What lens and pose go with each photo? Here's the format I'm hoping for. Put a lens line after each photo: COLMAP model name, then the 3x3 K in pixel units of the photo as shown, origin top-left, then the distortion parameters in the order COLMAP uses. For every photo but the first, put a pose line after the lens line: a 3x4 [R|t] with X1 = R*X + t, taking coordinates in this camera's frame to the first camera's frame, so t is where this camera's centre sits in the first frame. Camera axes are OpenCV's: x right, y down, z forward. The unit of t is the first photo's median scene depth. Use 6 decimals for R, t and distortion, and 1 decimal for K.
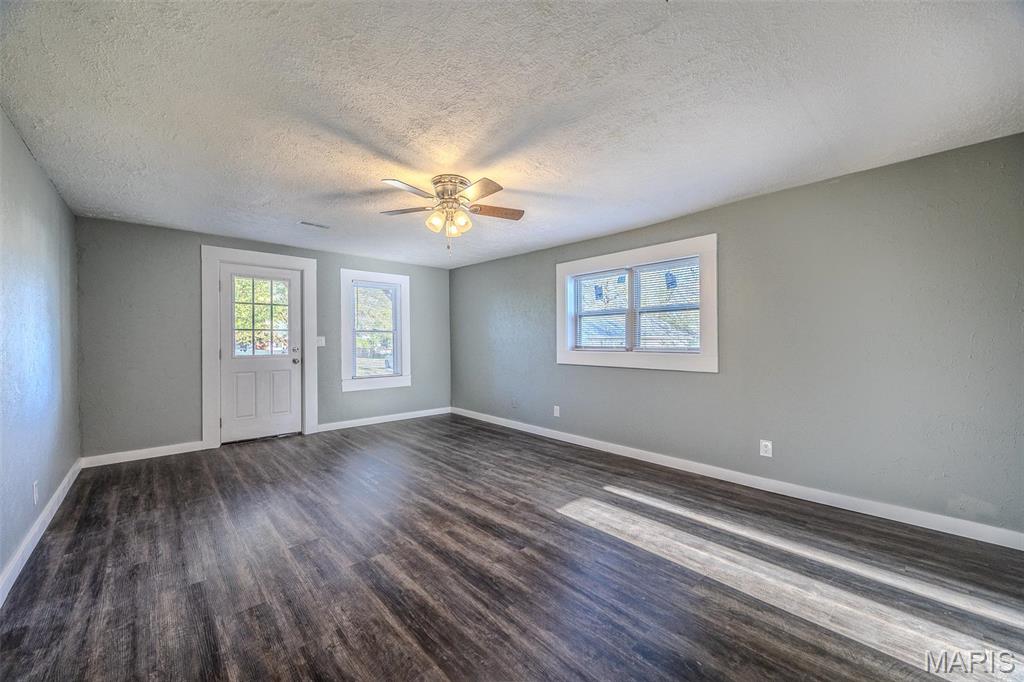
lens RADIAL K [[387.8, 0, 516.9], [0, 387.8, 341.5], [0, 0, 1]] dist [-0.006702, 0.000530]
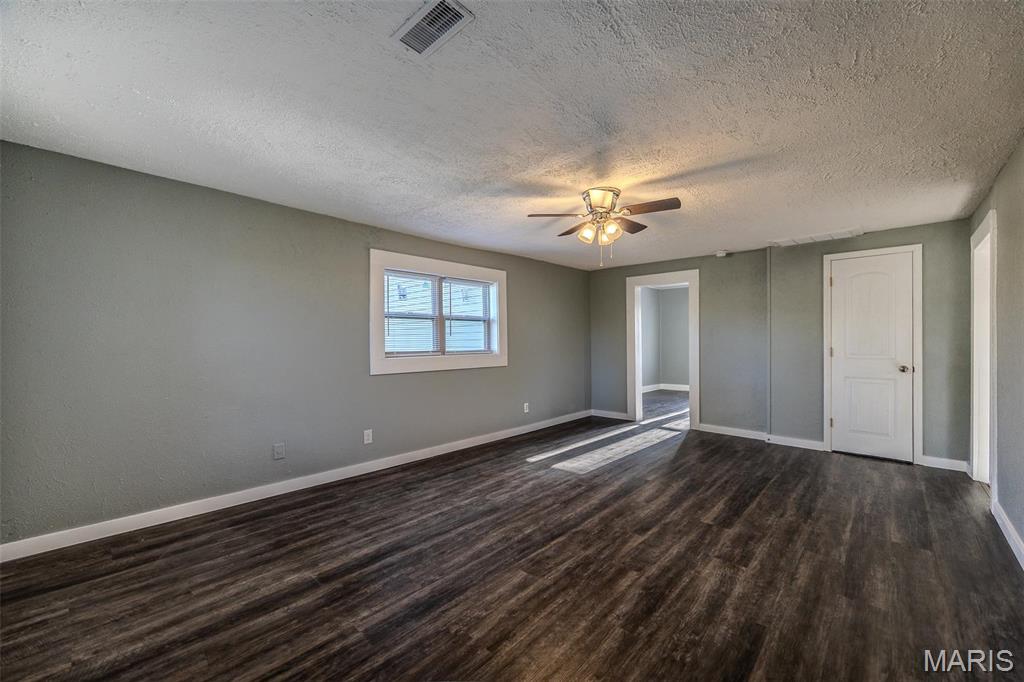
lens RADIAL K [[387.8, 0, 521.0], [0, 387.8, 339.6], [0, 0, 1]] dist [-0.006702, 0.000530]
pose [[-0.053883, 0.008097, 0.998514, -0.976949], [0.010270, 0.999919, -0.007554, -0.007816], [-0.998494, 0.009848, -0.053962, 1.037858]]
